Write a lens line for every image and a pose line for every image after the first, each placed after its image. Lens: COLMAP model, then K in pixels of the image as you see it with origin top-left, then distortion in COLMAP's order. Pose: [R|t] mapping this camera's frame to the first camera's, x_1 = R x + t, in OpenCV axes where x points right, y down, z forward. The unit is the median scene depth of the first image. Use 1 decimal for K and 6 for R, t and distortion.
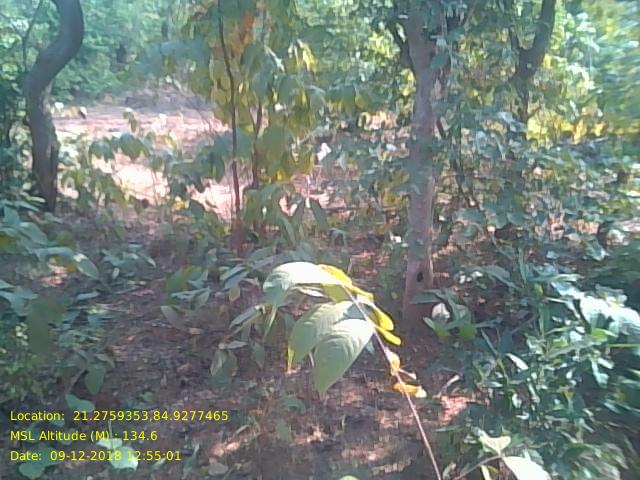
lens RADIAL K [[523.3, 0, 316.8], [0, 523.3, 239.3], [0, 0, 1]] dist [0.094054, -0.144580]
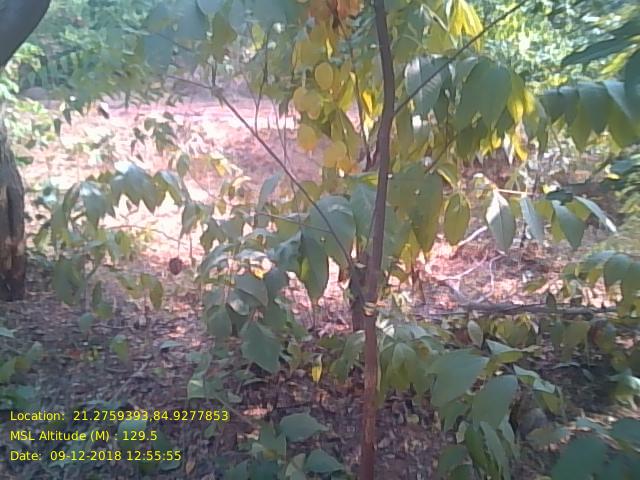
lens RADIAL K [[523.3, 0, 324.9], [0, 523.3, 241.5], [0, 0, 1]] dist [0.094054, -0.144580]
pose [[0.996584, 0.028919, -0.077355, -0.032401], [-0.026123, 0.998977, 0.036922, -0.040445], [0.078344, -0.034775, 0.996320, 0.126222]]
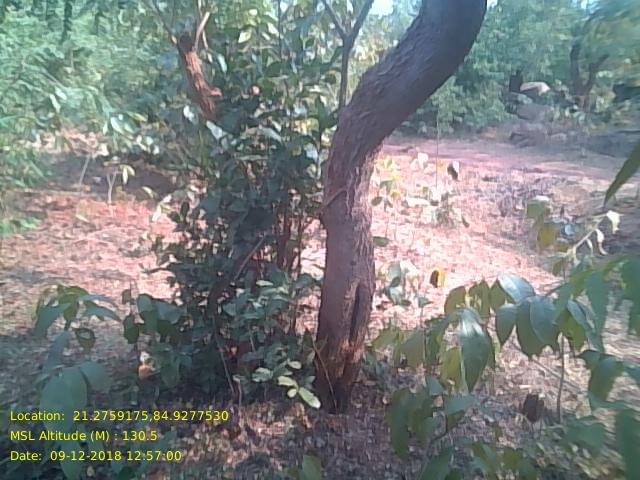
lens RADIAL K [[523.3, 0, 341.7], [0, 523.3, 253.0], [0, 0, 1]] dist [0.094054, -0.144580]
pose [[0.809421, 0.177320, -0.559818, -0.075242], [-0.190642, 0.981032, 0.035096, -0.058865], [0.555422, 0.078317, 0.827872, 0.172837]]
